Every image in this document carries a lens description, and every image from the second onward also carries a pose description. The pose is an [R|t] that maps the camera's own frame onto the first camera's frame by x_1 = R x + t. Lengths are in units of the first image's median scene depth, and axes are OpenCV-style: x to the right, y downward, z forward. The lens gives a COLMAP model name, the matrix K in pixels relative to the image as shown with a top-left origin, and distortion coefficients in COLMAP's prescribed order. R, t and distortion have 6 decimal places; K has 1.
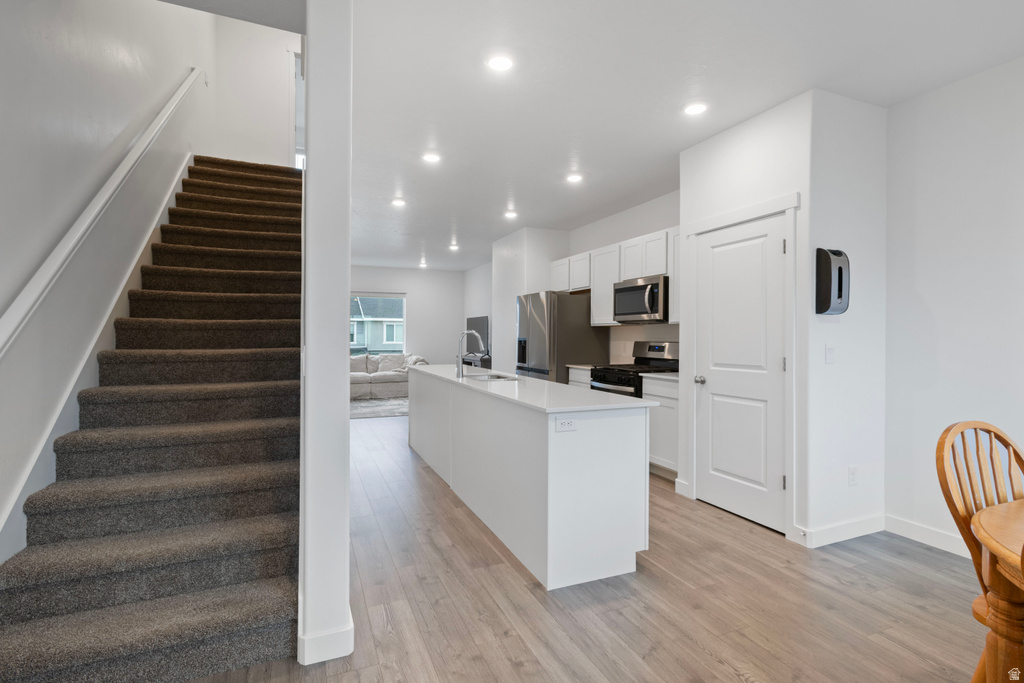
lens RADIAL K [[480.5, 0, 506.7], [0, 480.5, 332.6], [0, 0, 1]] dist [0.000836, 0.003821]
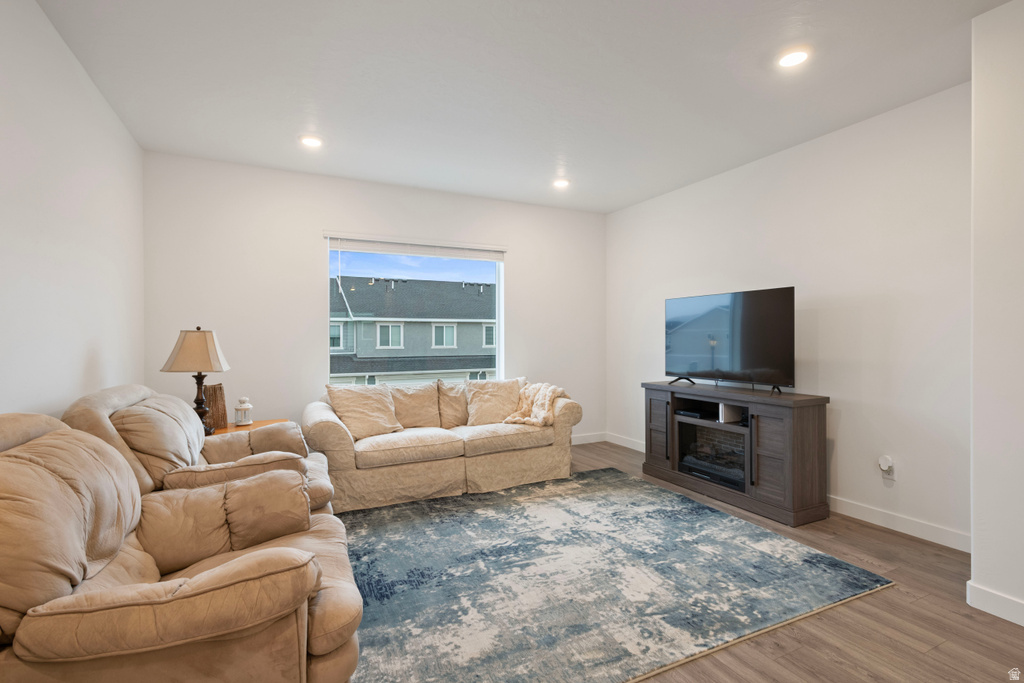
lens RADIAL K [[480.5, 0, 513.5], [0, 480.5, 344.0], [0, 0, 1]] dist [0.000836, 0.003821]
pose [[0.998089, -0.006862, 0.061412, -0.451775], [0.005705, 0.999803, 0.018987, 0.002773], [-0.061531, -0.018601, 0.997932, 1.005566]]
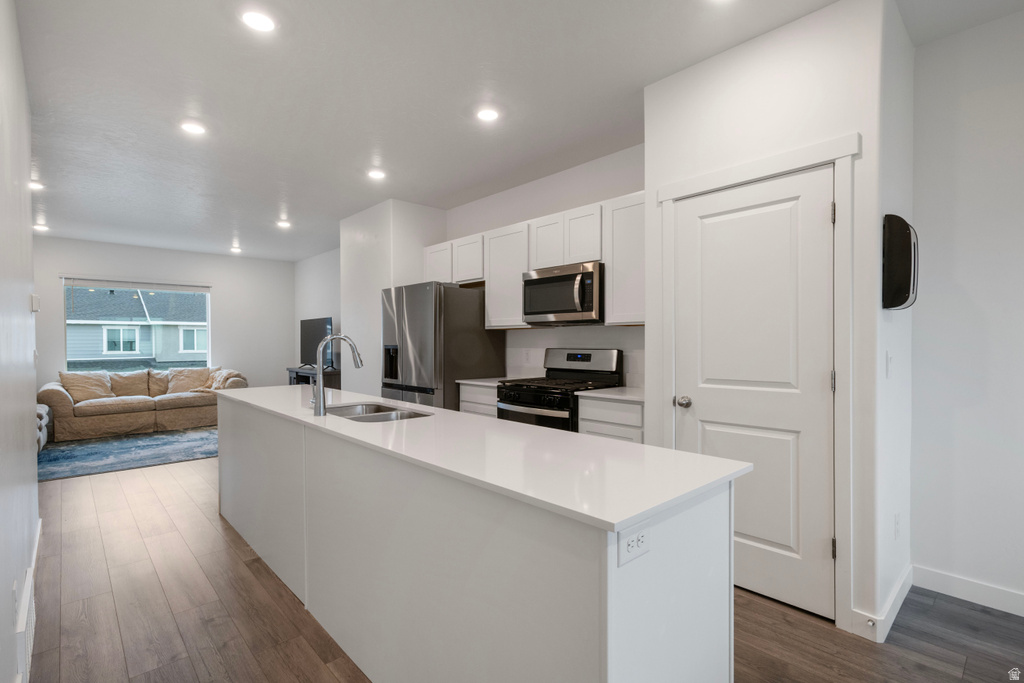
lens RADIAL K [[480.5, 0, 510.0], [0, 480.5, 347.6], [0, 0, 1]] dist [0.000836, 0.003821]
pose [[0.939552, -0.011153, 0.342224, -0.054368], [0.004523, 0.999786, 0.020164, 0.000675], [-0.342376, -0.017397, 0.939402, 0.258146]]
